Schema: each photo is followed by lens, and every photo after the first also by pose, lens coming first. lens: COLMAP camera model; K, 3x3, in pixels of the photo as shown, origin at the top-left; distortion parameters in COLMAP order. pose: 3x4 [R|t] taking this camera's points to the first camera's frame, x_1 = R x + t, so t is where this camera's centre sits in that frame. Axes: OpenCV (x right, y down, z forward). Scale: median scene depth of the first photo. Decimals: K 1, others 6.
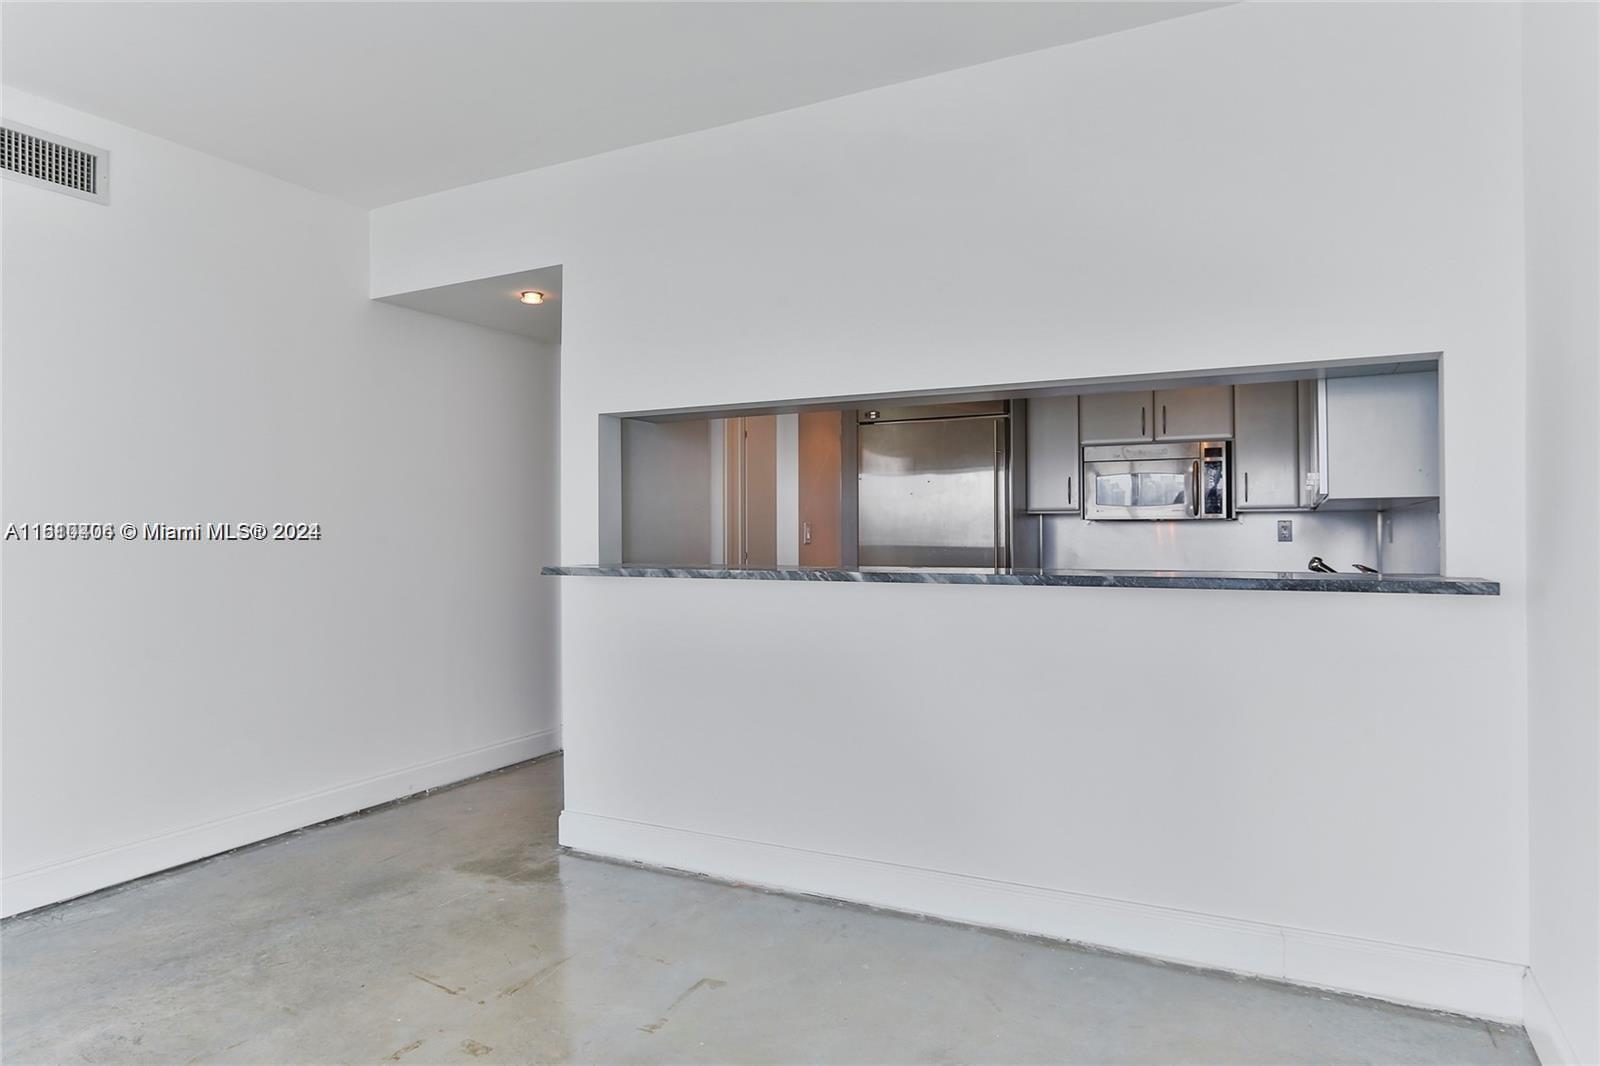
lens RADIAL K [[969.3, 0, 796.4], [0, 969.3, 530.1], [0, 0, 1]] dist [-0.003633, 0.000193]
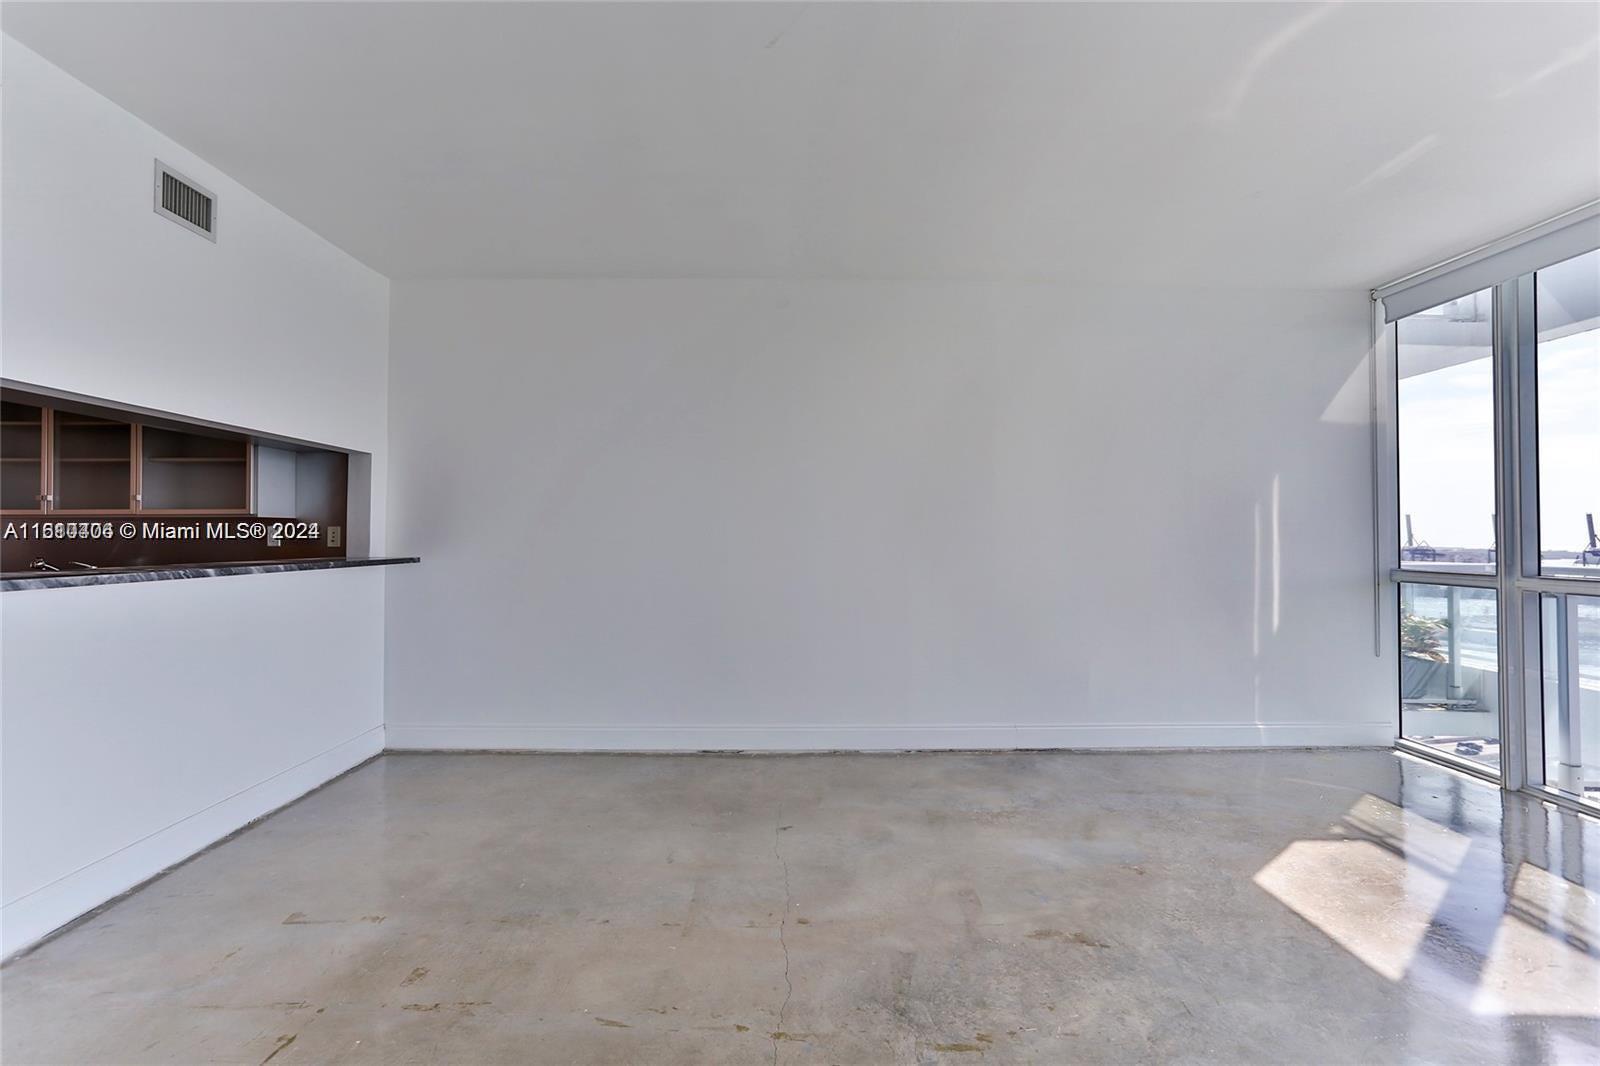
lens RADIAL K [[779.1, 0, 789.8], [0, 779.1, 532.1], [0, 0, 1]] dist [-0.036051, 0.021686]
pose [[-0.479882, 0.009688, 0.877279, -0.841411], [0.001122, 0.999945, -0.010428, 0.007651], [-0.877332, -0.004020, -0.479867, 0.647997]]
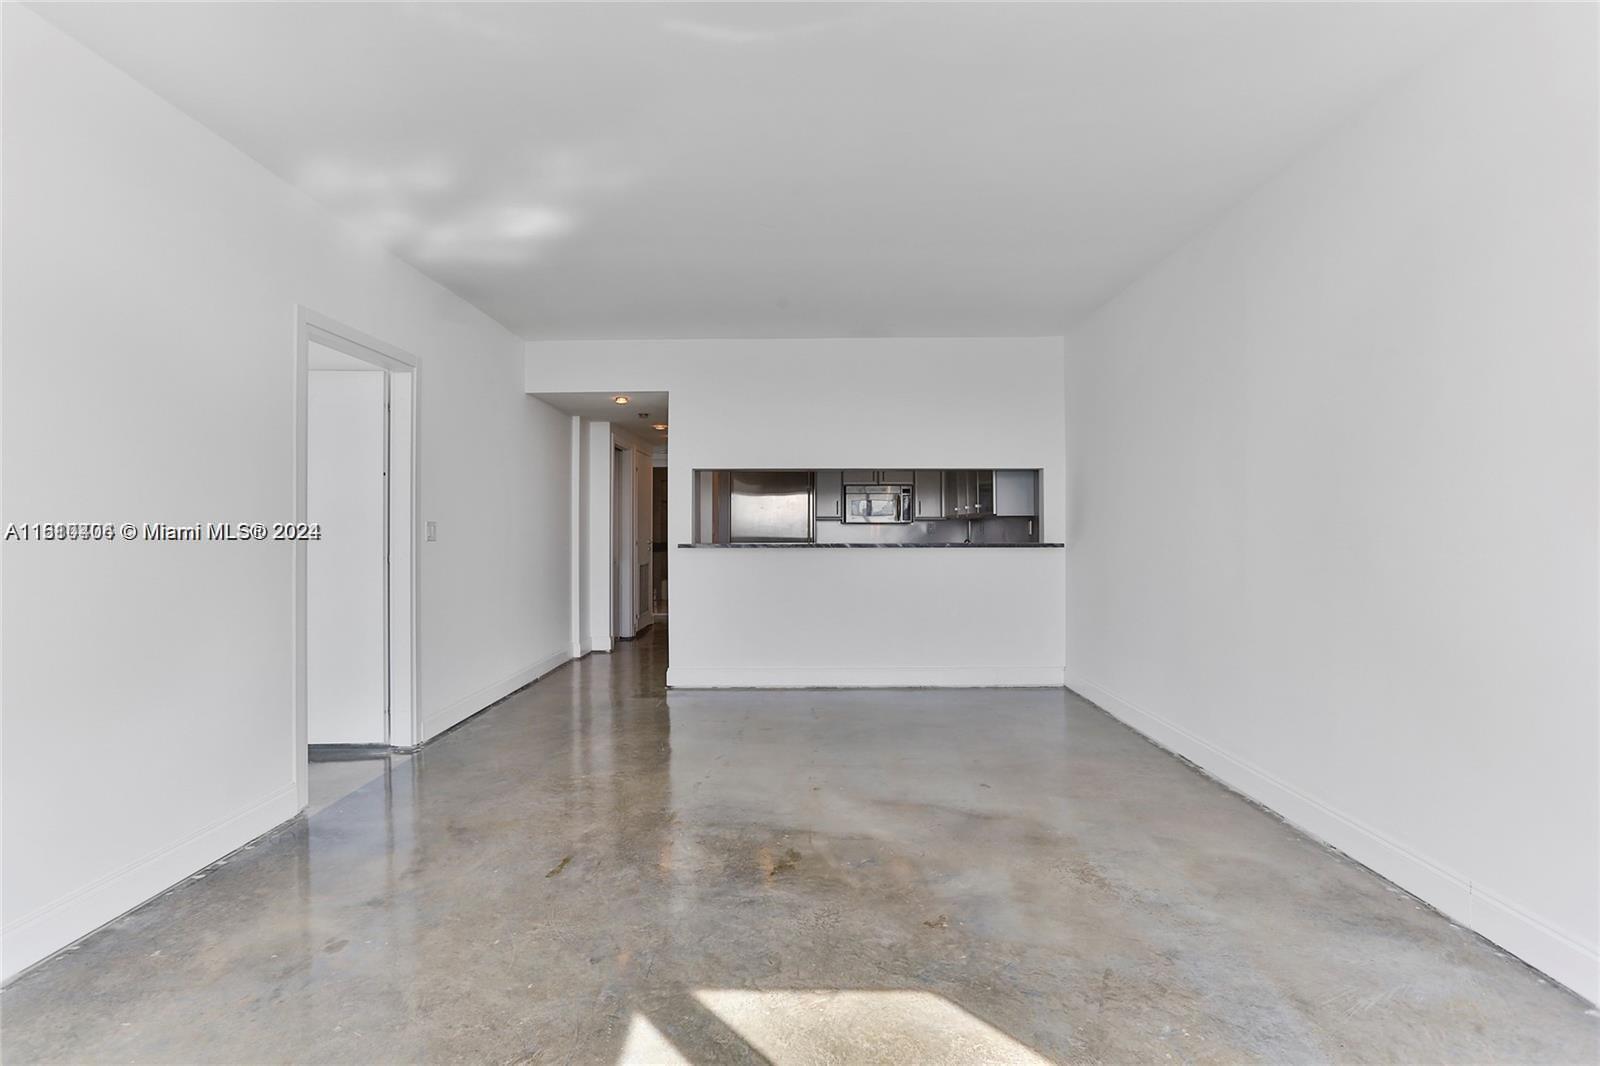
lens RADIAL K [[779.1, 0, 797.1], [0, 779.1, 531.0], [0, 0, 1]] dist [-0.036051, 0.021686]
pose [[0.891652, 0.003024, 0.452712, -0.729679], [-0.003536, 0.999994, 0.000285, 0.008707], [-0.452708, -0.001855, 0.891657, -0.534910]]
